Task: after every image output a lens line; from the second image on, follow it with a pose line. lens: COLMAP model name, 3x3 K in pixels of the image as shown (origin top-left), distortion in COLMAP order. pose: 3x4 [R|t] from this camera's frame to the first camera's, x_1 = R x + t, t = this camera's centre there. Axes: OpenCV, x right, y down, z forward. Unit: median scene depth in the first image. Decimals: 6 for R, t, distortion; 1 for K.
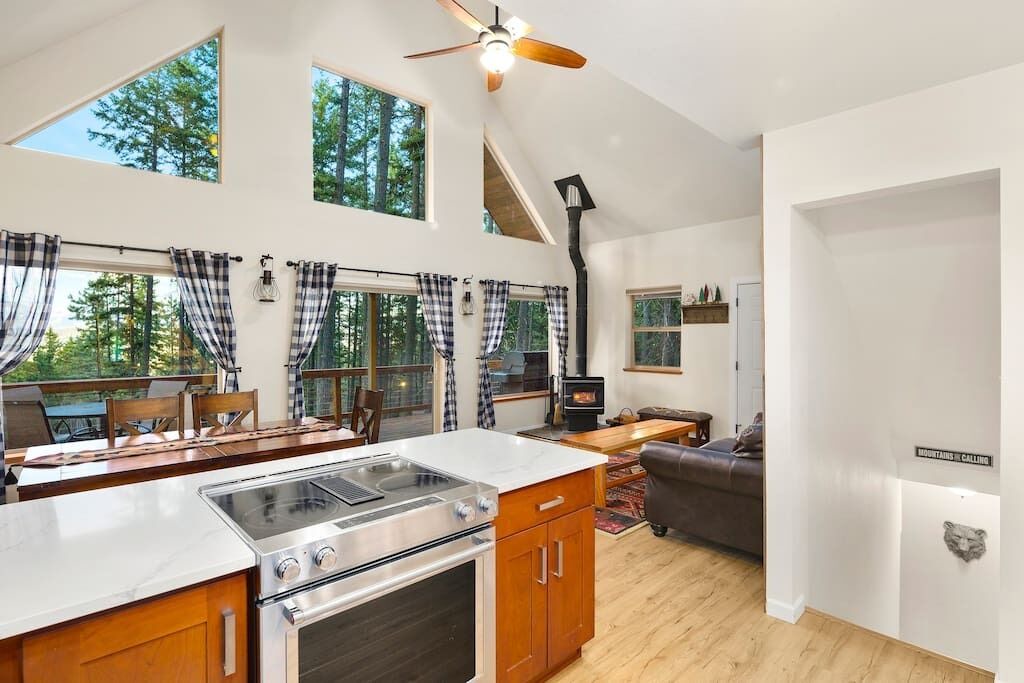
lens RADIAL K [[501.6, 0, 501.8], [0, 501.6, 340.6], [0, 0, 1]] dist [0.004162, -0.003160]
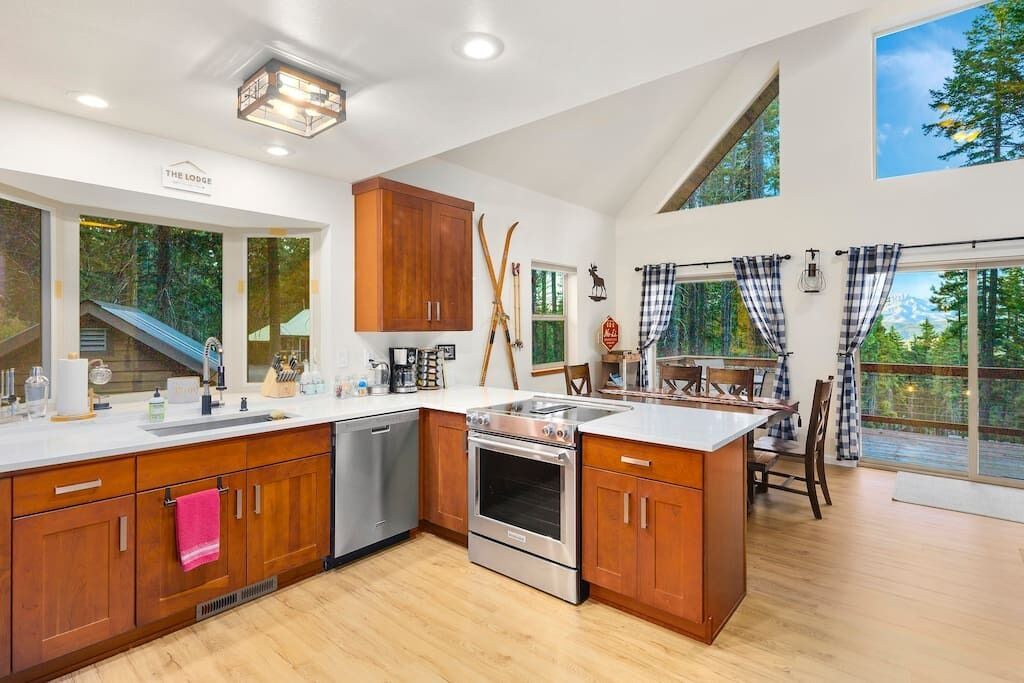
lens RADIAL K [[501.6, 0, 506.6], [0, 501.6, 323.6], [0, 0, 1]] dist [0.004162, -0.003160]
pose [[0.112722, -0.007658, -0.993597, 0.498025], [-0.008731, 0.999924, -0.008698, 0.003843], [0.993588, 0.009656, 0.112646, 0.221821]]
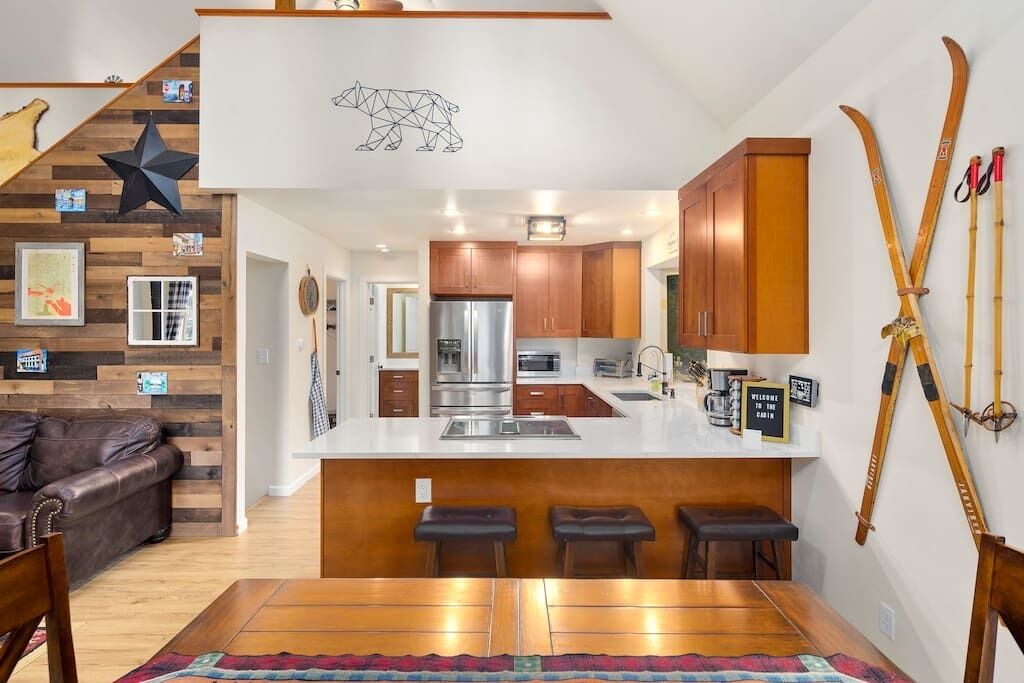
lens RADIAL K [[501.6, 0, 516.0], [0, 501.6, 326.5], [0, 0, 1]] dist [0.004162, -0.003160]
pose [[-0.745905, 0.000521, 0.666052, -0.510216], [0.007351, 0.999945, 0.007450, -0.023972], [-0.666011, 0.010453, -0.745868, 0.790902]]
